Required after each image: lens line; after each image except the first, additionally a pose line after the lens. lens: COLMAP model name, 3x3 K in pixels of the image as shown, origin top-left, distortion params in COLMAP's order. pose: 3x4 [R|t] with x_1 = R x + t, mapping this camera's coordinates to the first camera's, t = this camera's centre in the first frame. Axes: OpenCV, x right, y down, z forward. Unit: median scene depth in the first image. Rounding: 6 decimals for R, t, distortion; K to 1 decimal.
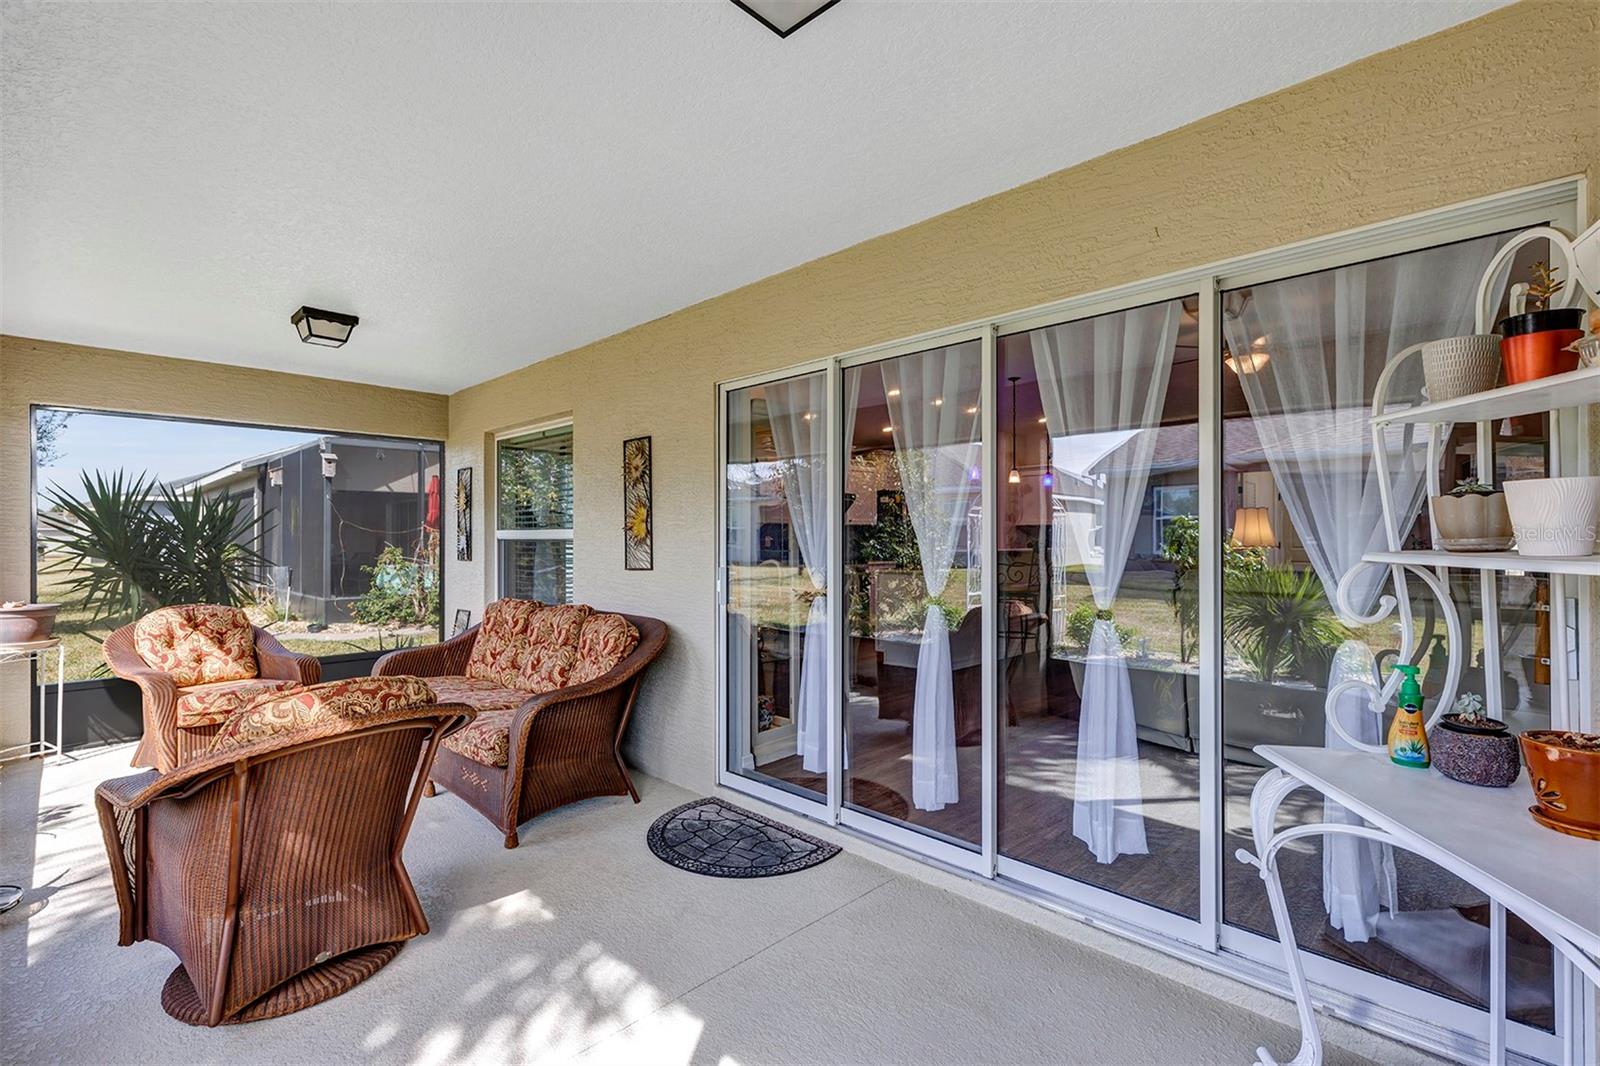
lens RADIAL K [[731.5, 0, 796.6], [0, 731.5, 532.7], [0, 0, 1]] dist [0.001538, -0.000467]
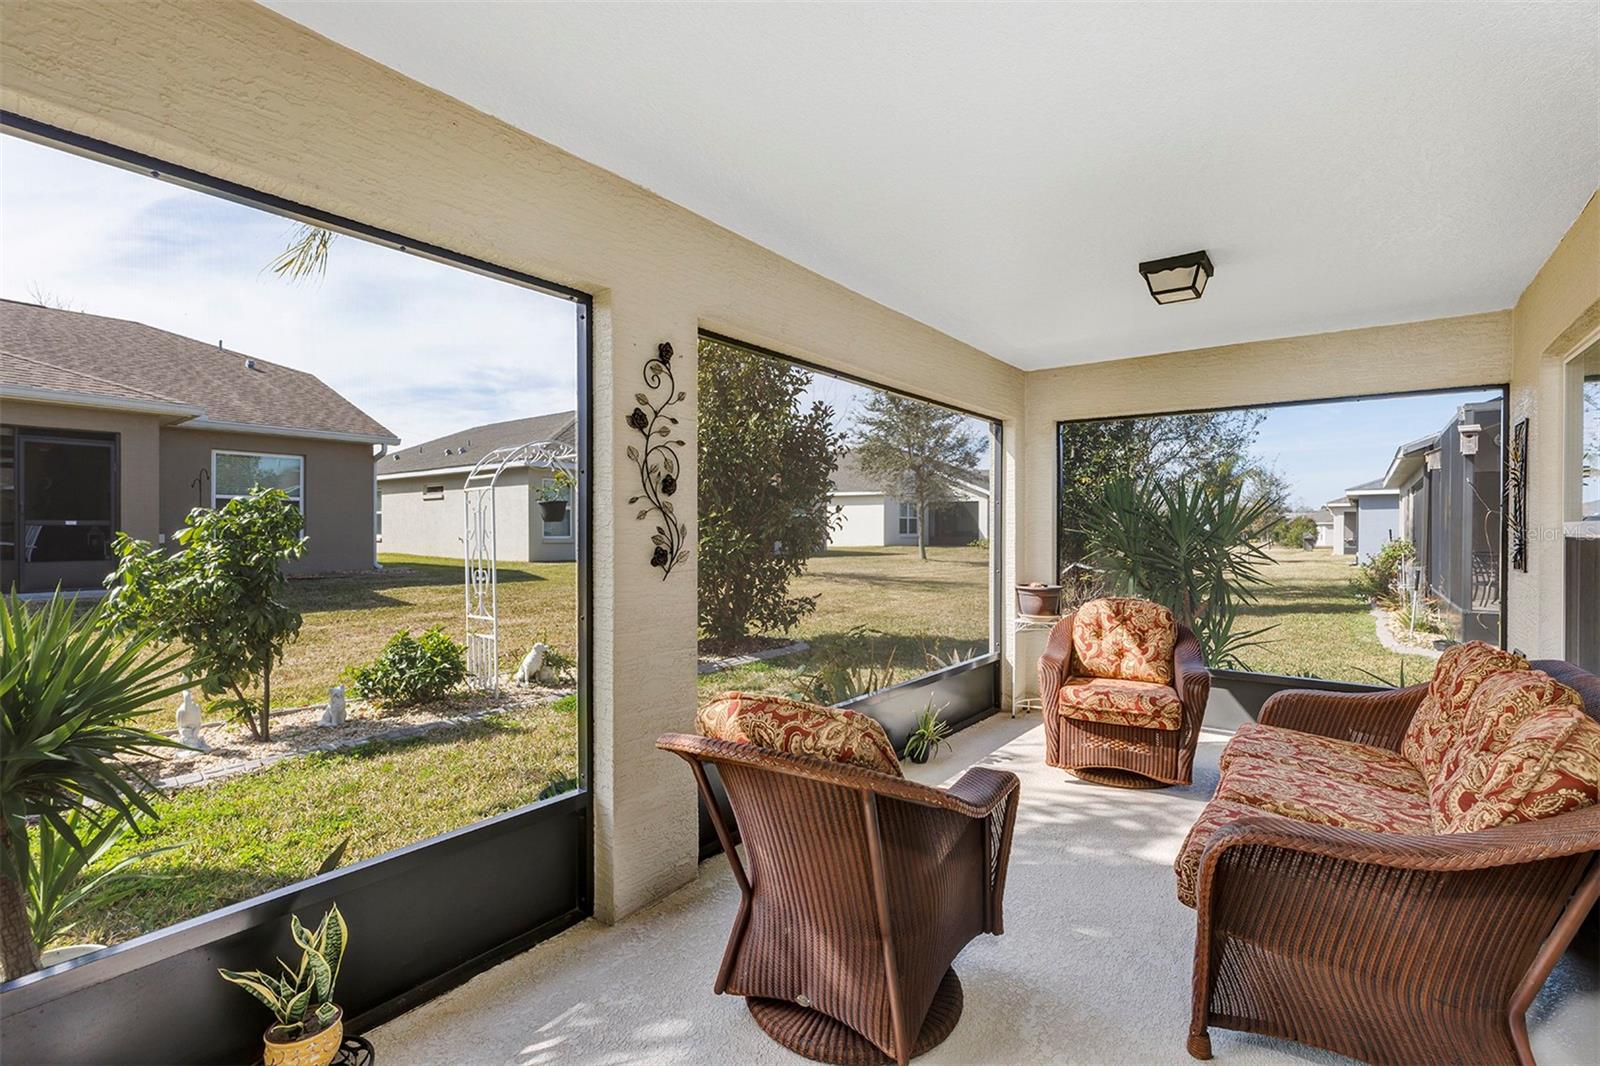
lens RADIAL K [[731.5, 0, 797.9], [0, 731.5, 532.6], [0, 0, 1]] dist [0.001538, -0.000467]
pose [[0.118302, 0.007789, -0.992947, 0.121395], [0.001344, 0.999967, 0.008005, -0.000525], [0.992977, -0.002282, 0.118288, 0.451600]]
